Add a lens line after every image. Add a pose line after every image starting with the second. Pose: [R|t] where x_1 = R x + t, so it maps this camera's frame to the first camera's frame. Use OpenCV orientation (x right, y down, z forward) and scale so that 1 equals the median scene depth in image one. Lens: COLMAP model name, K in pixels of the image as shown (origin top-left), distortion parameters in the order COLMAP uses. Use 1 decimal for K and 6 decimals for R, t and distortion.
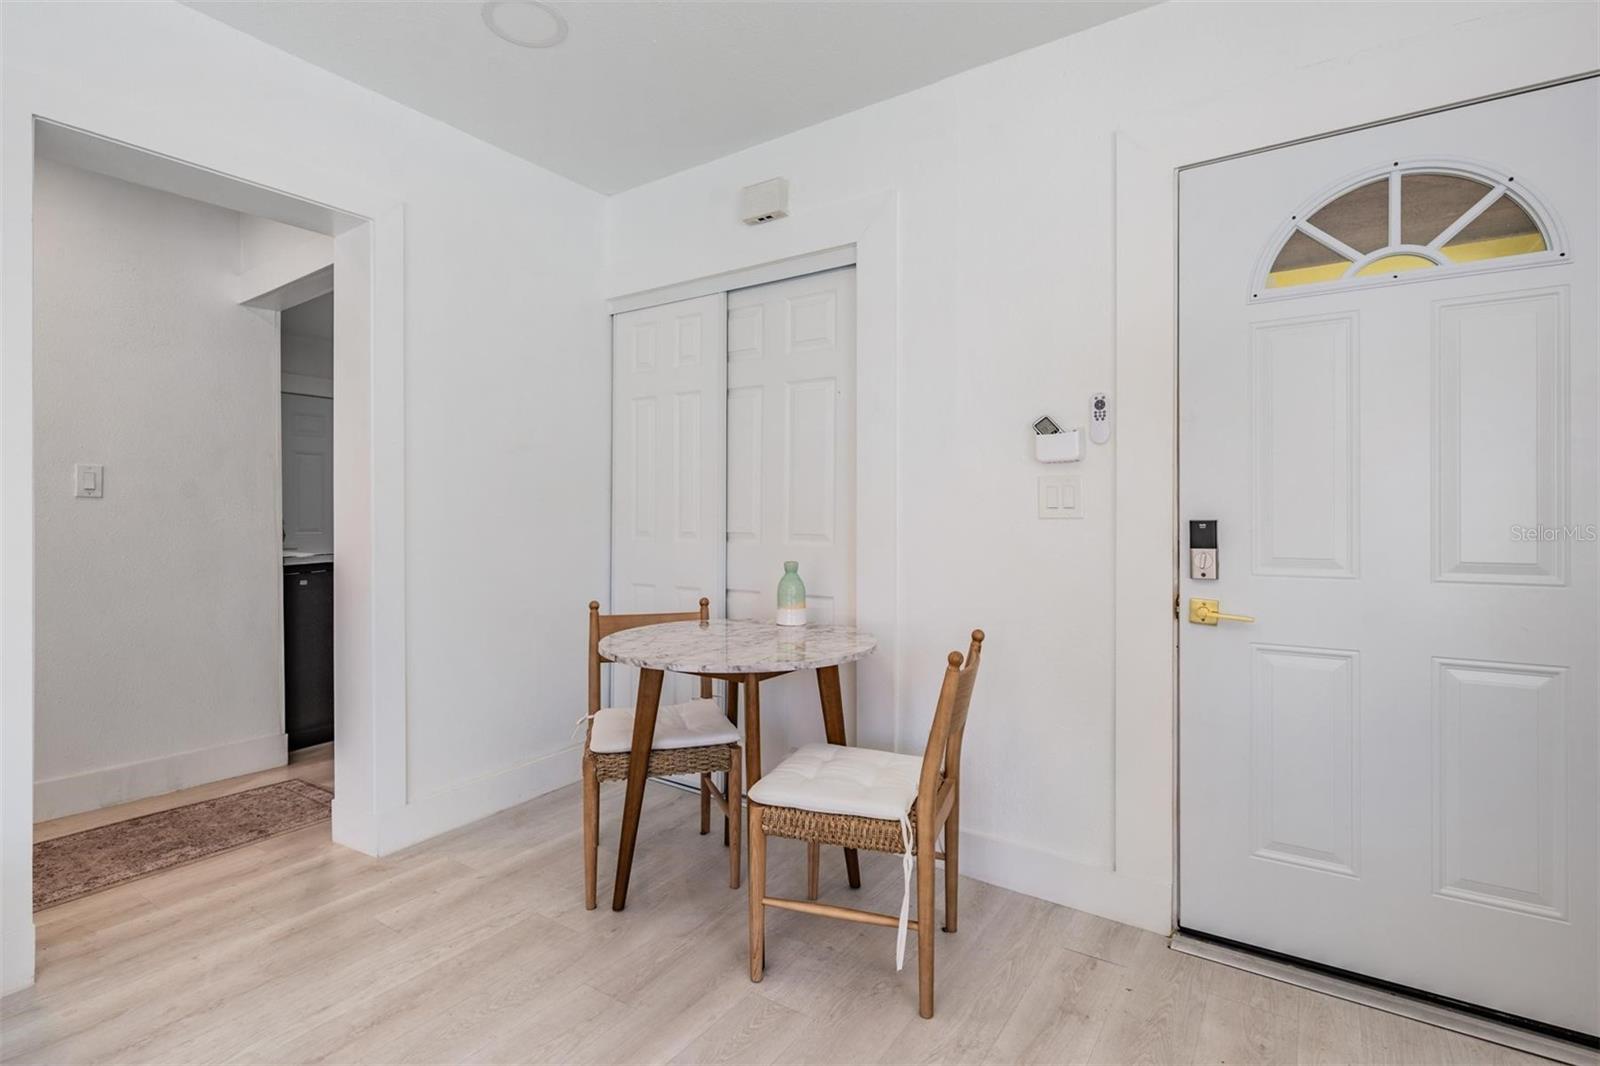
lens RADIAL K [[731.8, 0, 832.5], [0, 731.8, 523.0], [0, 0, 1]] dist [0.002342, -0.000887]
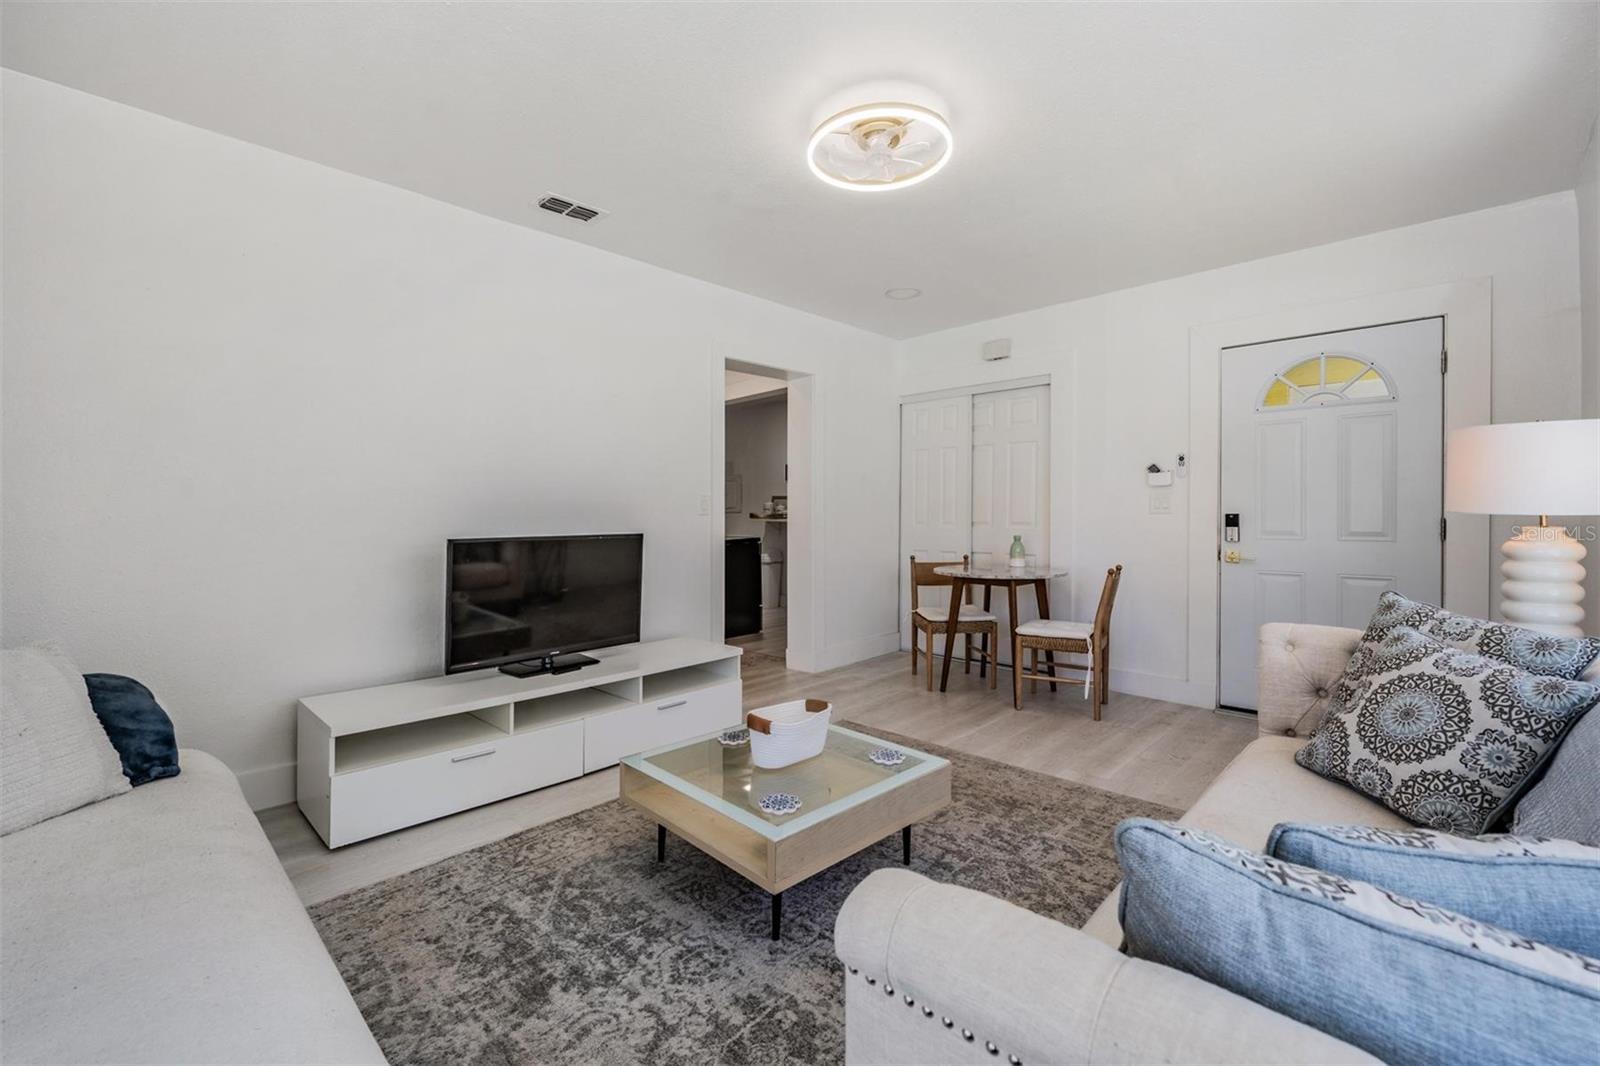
lens RADIAL K [[693.2, 0, 798.1], [0, 693.2, 530.7], [0, 0, 1]] dist [-0.001418, -0.001148]
pose [[0.979564, -0.000092, -0.201131, -0.297425], [0.003133, 0.999885, 0.014805, 0.010188], [0.201106, -0.015133, 0.979453, -1.117339]]
